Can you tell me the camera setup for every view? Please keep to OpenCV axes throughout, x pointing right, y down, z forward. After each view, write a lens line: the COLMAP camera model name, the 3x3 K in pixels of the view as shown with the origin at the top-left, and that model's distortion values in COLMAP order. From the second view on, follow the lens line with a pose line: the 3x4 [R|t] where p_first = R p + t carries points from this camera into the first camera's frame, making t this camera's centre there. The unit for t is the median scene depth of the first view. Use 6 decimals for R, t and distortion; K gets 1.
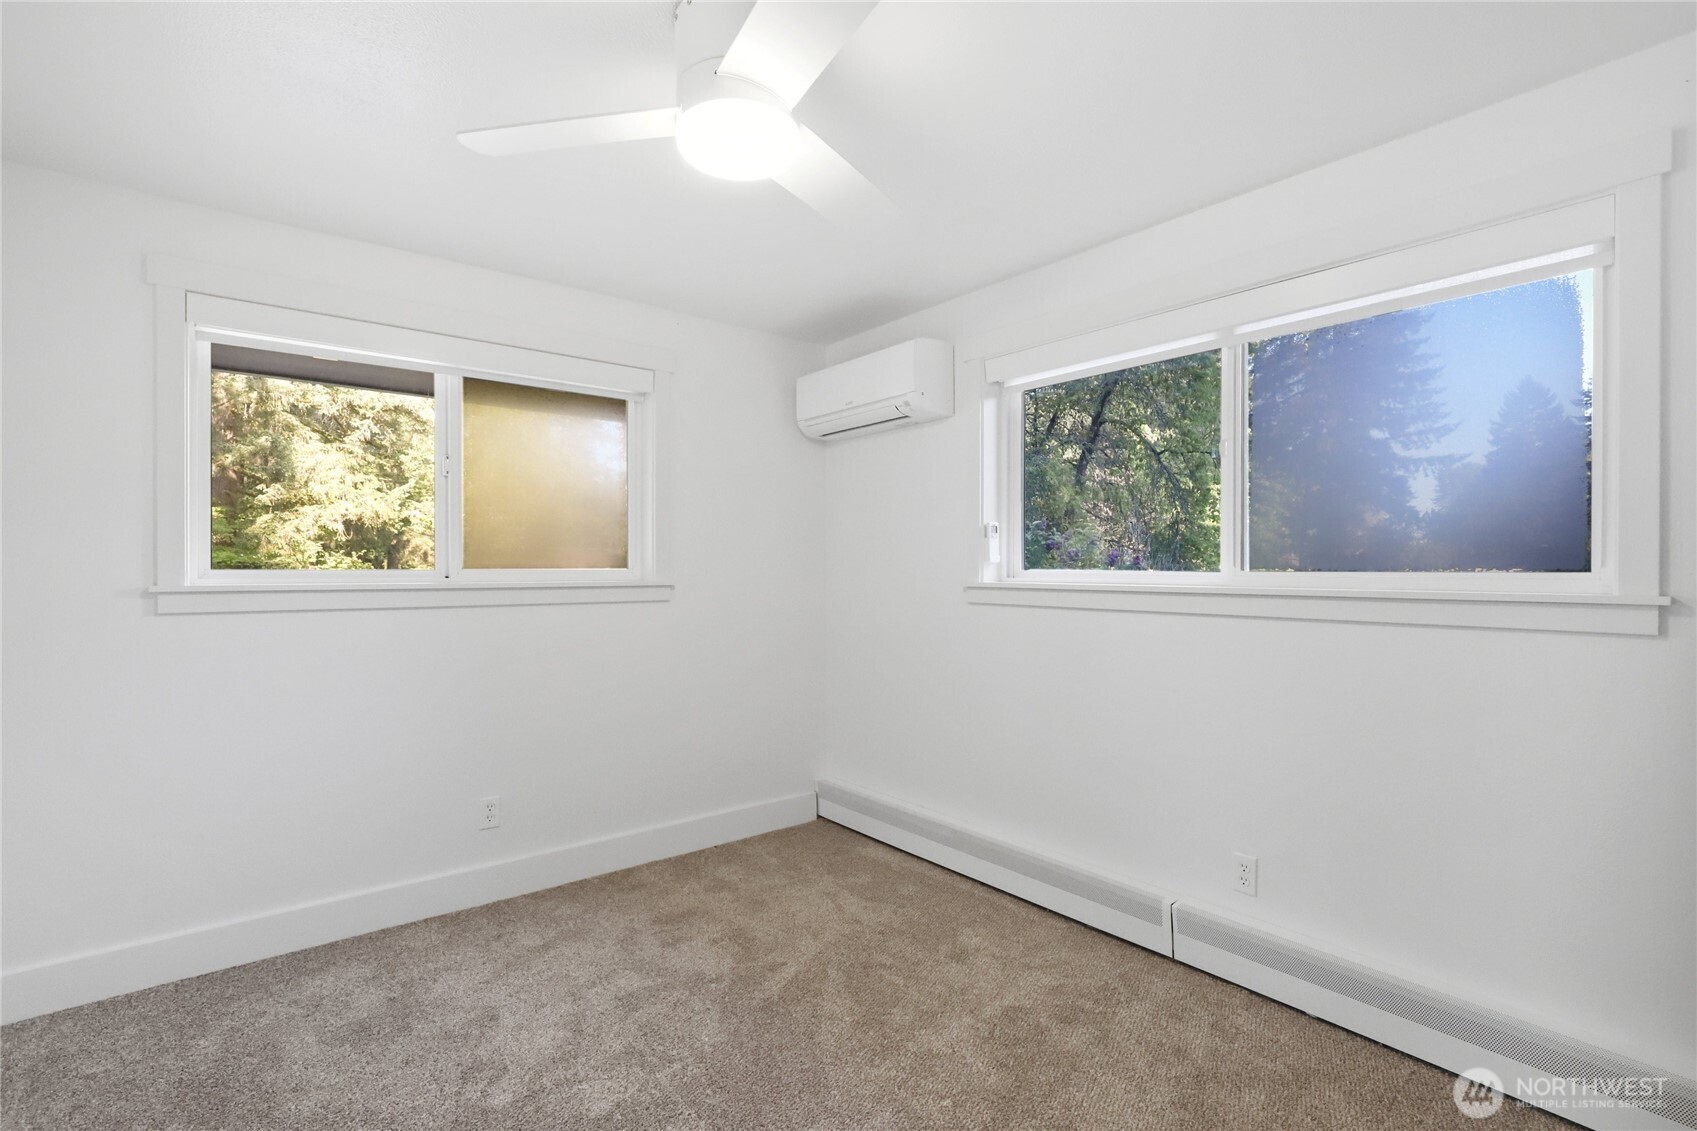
lens RADIAL K [[788.9, 0, 844.4], [0, 788.9, 562.2], [0, 0, 1]] dist [-0.016574, 0.000350]
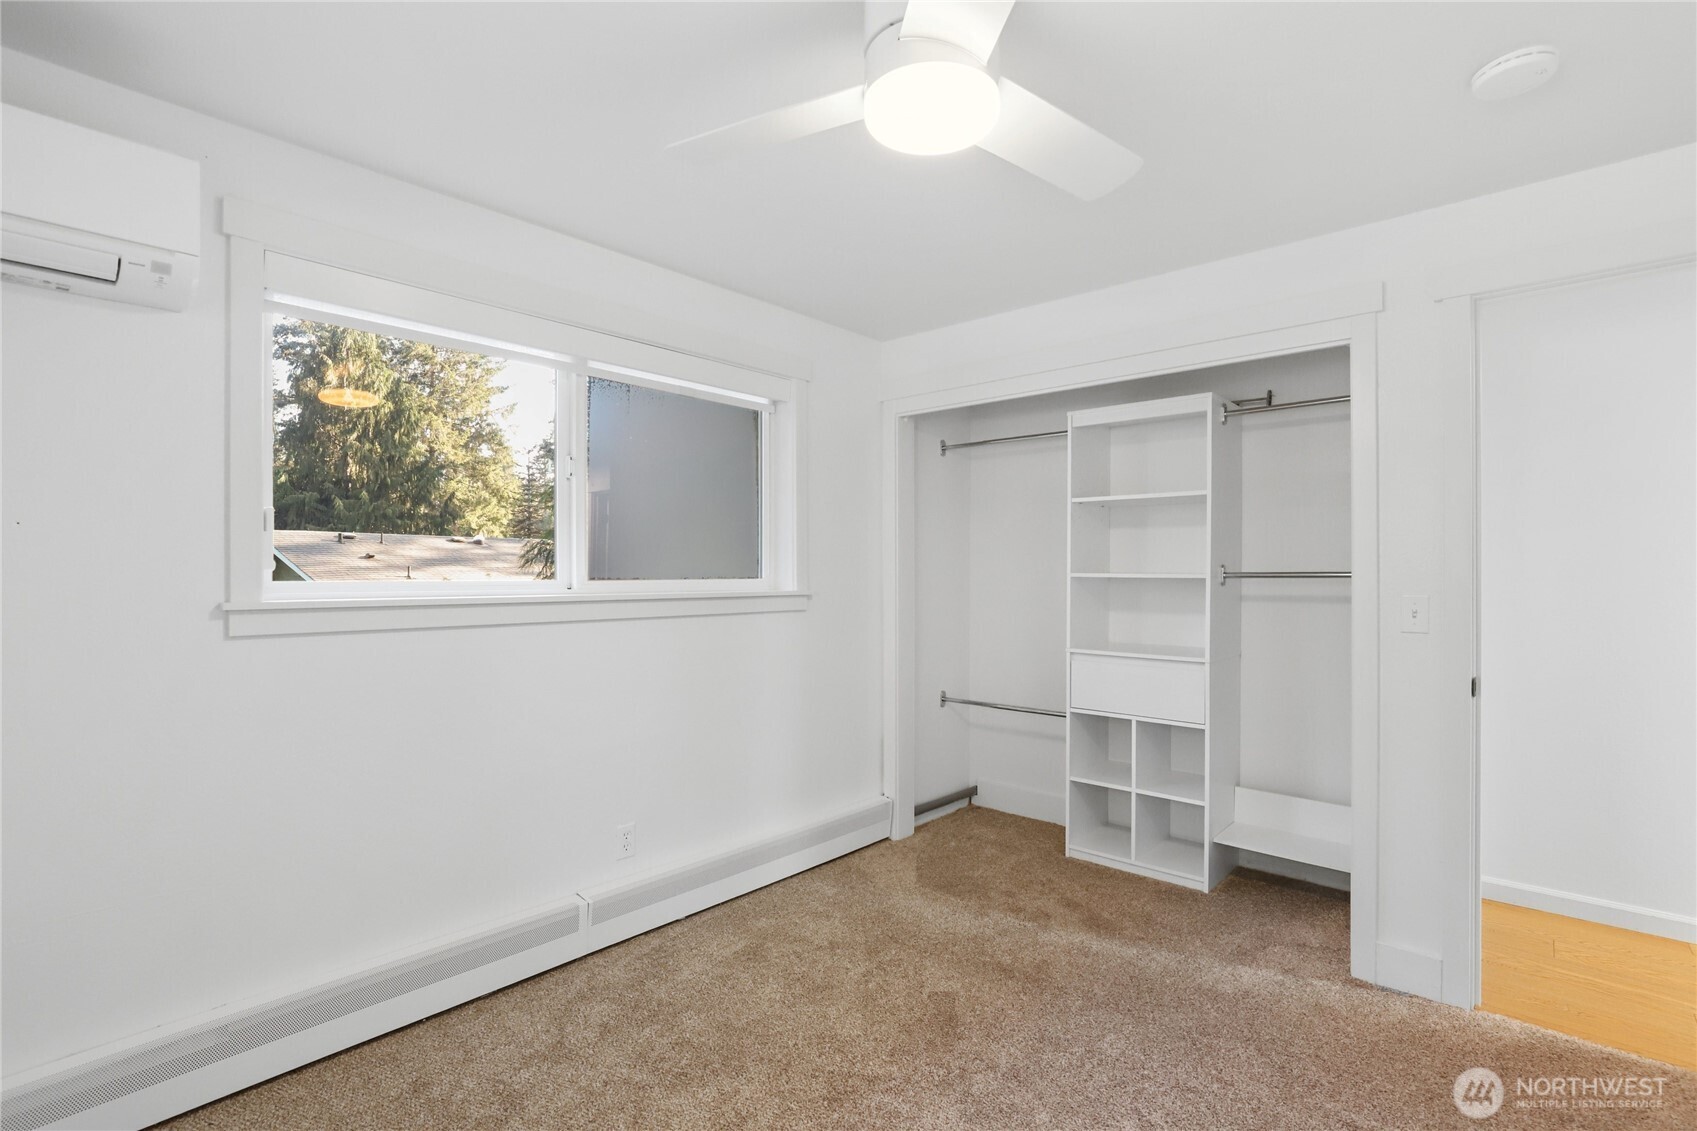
lens RADIAL K [[788.9, 0, 846.3], [0, 788.9, 570.4], [0, 0, 1]] dist [-0.016574, 0.000350]
pose [[-0.162989, 0.005854, 0.986611, -0.496945], [-0.004840, 0.999966, -0.006732, 0.002146], [-0.986616, -0.005872, -0.162955, 0.622780]]
